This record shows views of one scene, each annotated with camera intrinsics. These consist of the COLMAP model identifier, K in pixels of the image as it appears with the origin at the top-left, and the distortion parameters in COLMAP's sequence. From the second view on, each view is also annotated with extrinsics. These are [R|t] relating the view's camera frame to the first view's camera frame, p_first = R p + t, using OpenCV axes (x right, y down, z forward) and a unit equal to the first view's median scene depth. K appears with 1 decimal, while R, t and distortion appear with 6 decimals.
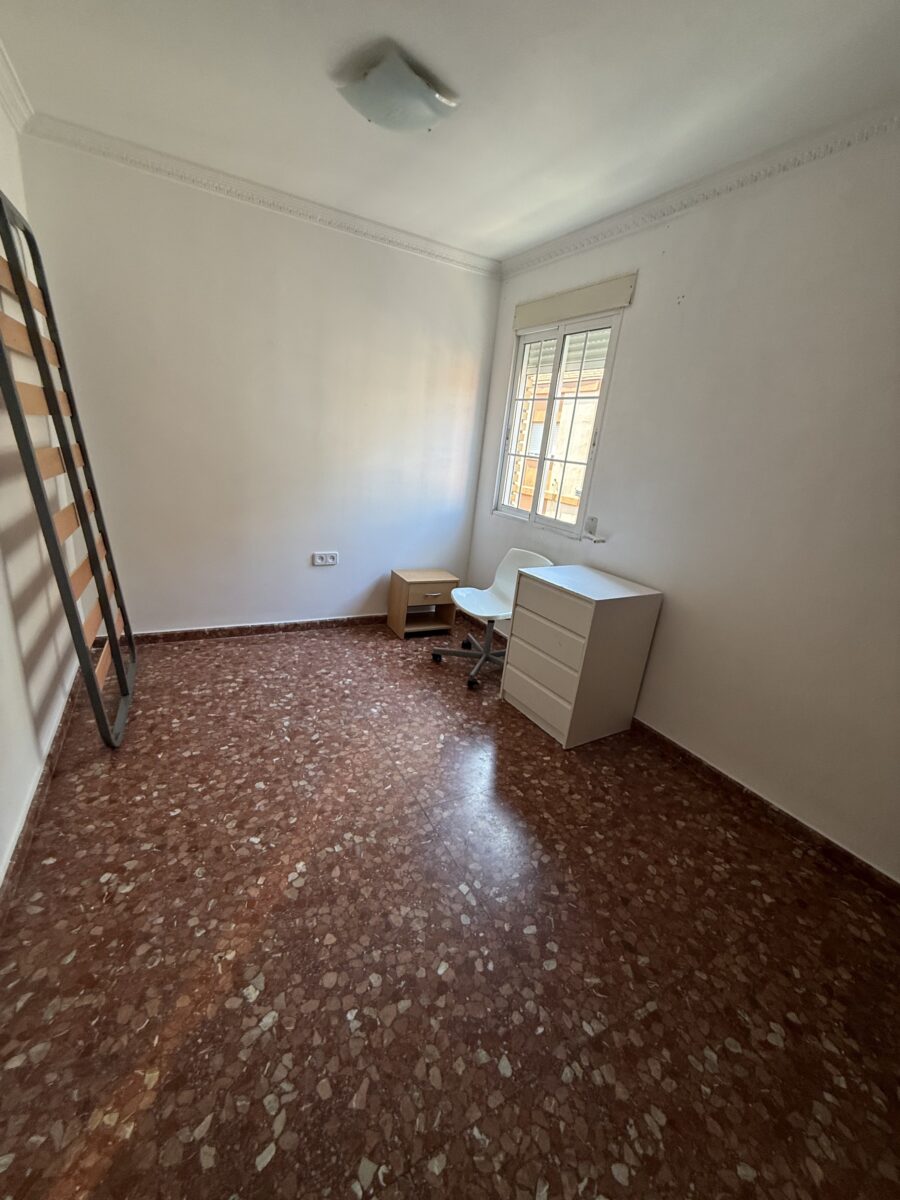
lens RADIAL K [[478.6, 0, 452.3], [0, 478.6, 596.1], [0, 0, 1]] dist [-0.001848, 0.000345]
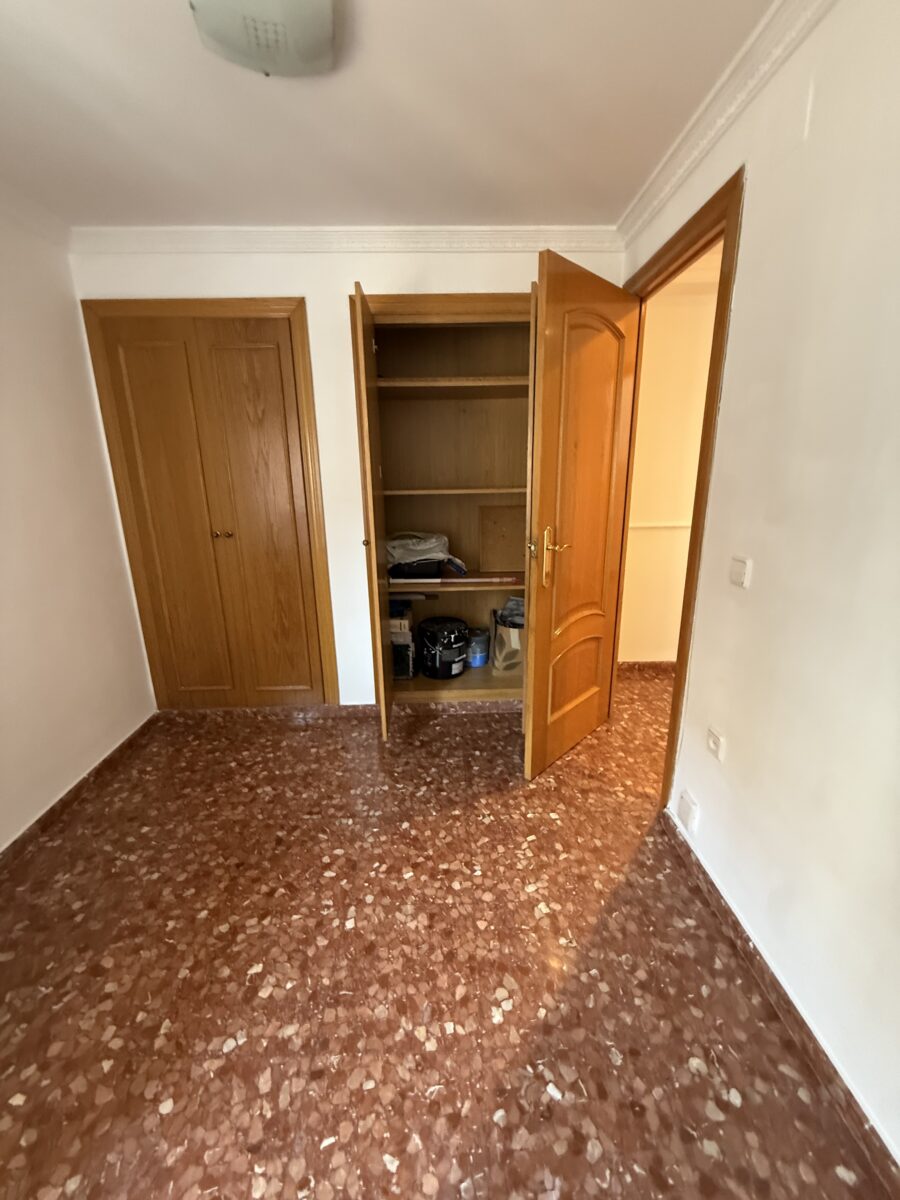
lens RADIAL K [[478.6, 0, 452.3], [0, 478.6, 596.1], [0, 0, 1]] dist [-0.001848, 0.000345]
pose [[-0.880455, -0.205793, 0.427140, -0.435081], [0.072411, 0.831960, 0.550091, -0.484455], [-0.468568, 0.515259, -0.717601, 1.207693]]
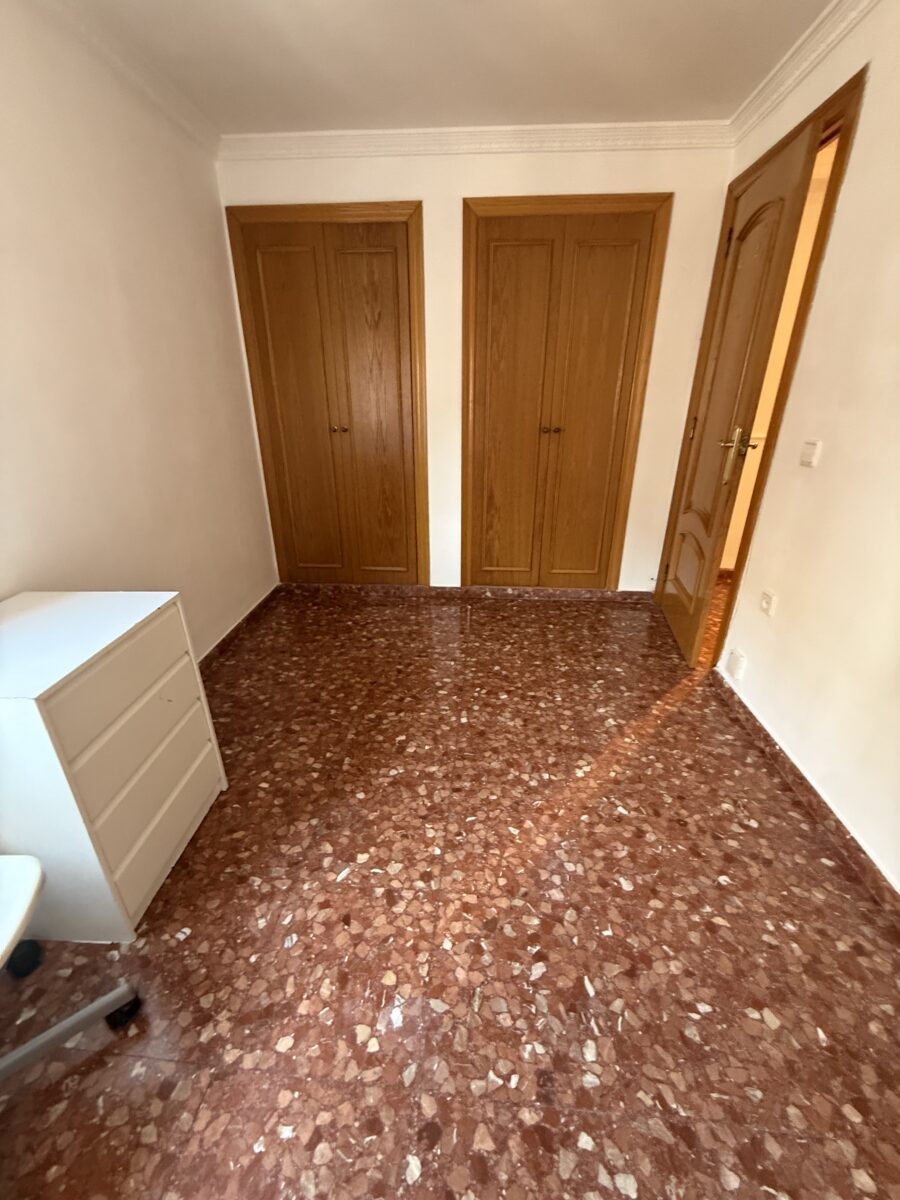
lens RADIAL K [[478.6, 0, 452.3], [0, 478.6, 596.1], [0, 0, 1]] dist [-0.001848, 0.000345]
pose [[-0.830914, -0.308030, 0.463357, -0.446592], [0.087359, 0.750223, 0.655388, -0.519278], [-0.549500, 0.585050, -0.596461, 1.545663]]
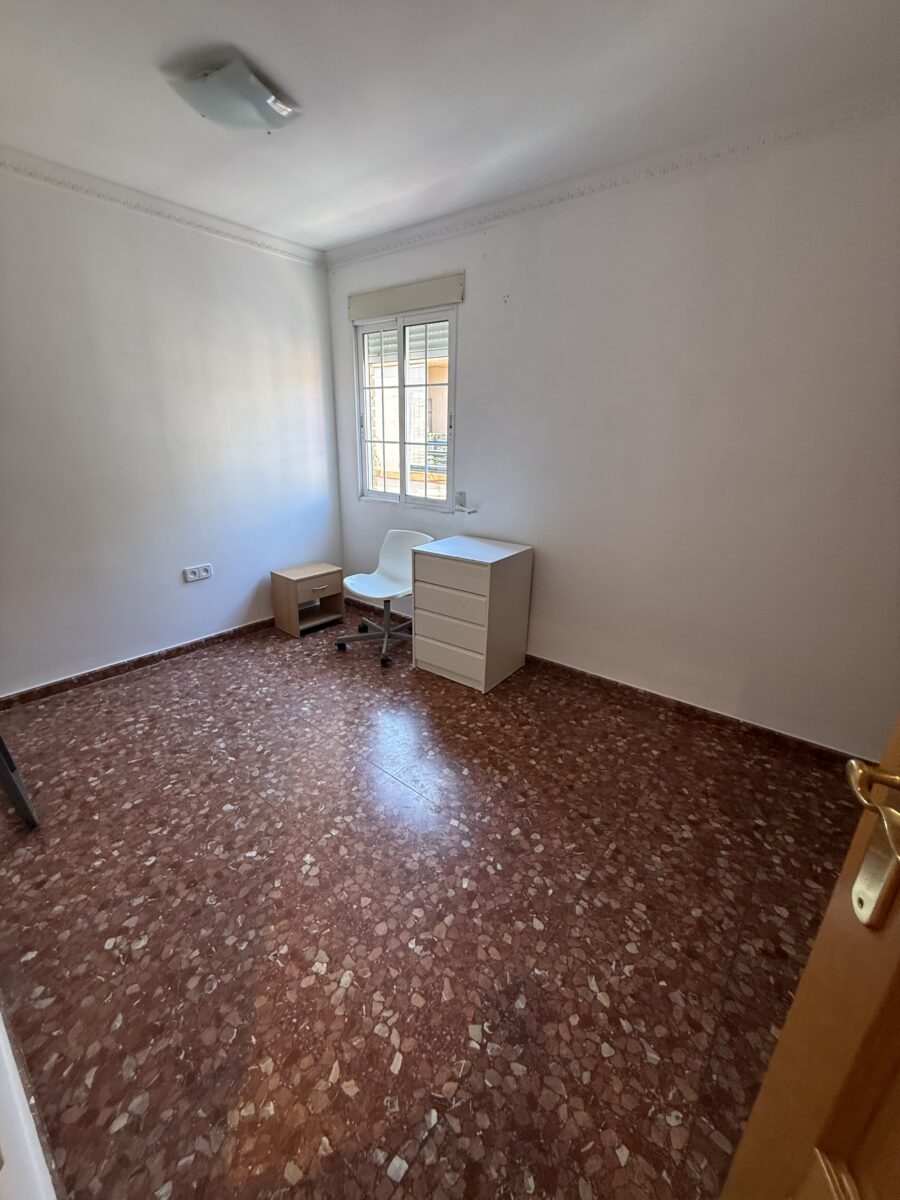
lens RADIAL K [[476.1, 0, 452.8], [0, 476.1, 596.4], [0, 0, 1]] dist [-0.003515, 0.000436]
pose [[0.923310, -0.204118, 0.325321, -0.235758], [0.187885, 0.978852, 0.080920, -0.029474], [-0.334959, -0.013592, 0.942135, -0.092747]]
